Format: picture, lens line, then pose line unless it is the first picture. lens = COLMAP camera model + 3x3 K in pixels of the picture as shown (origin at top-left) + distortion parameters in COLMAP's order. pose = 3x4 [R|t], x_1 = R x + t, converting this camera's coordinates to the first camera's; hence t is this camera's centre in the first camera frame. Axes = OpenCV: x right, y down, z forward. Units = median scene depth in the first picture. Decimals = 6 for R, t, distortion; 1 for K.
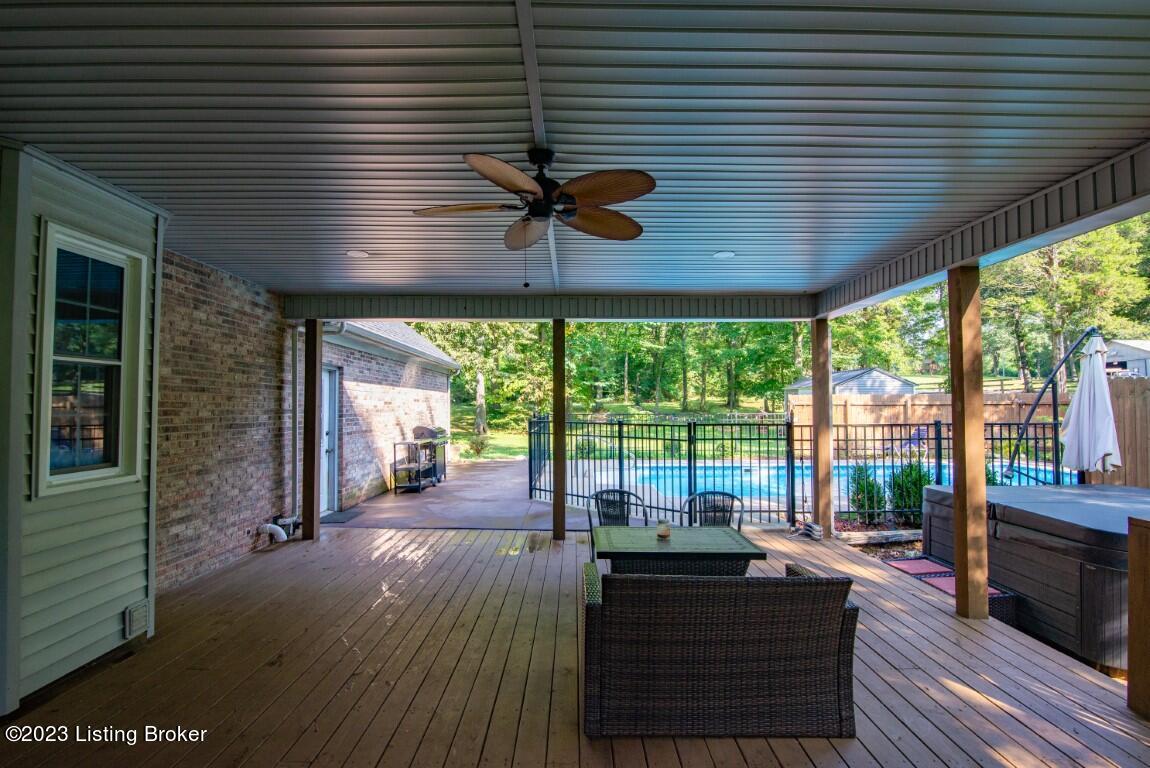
lens RADIAL K [[527.9, 0, 572.2], [0, 527.9, 388.6], [0, 0, 1]] dist [-0.022145, 0.000079]
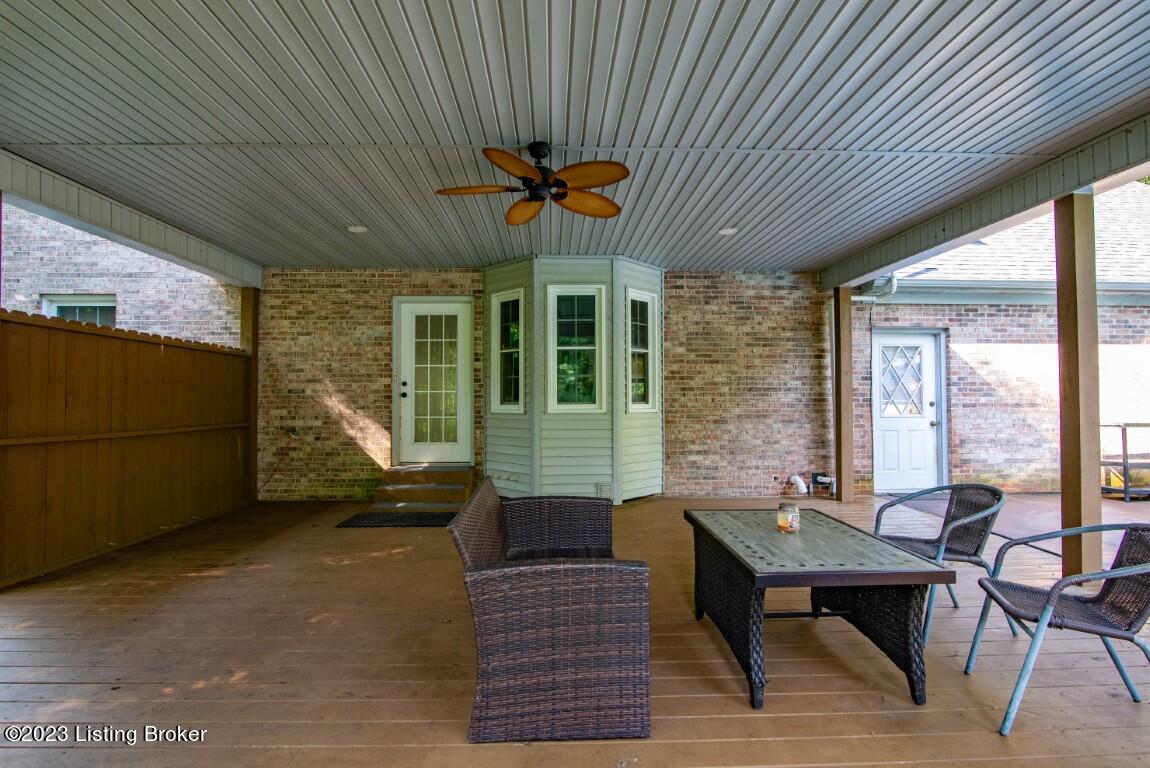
lens RADIAL K [[527.9, 0, 572.2], [0, 527.9, 388.6], [0, 0, 1]] dist [-0.022145, 0.000079]
pose [[0.028130, -0.019487, -0.999414, 0.613230], [0.036899, 0.999149, -0.018443, 0.078439], [0.998923, -0.036358, 0.028826, 0.535316]]
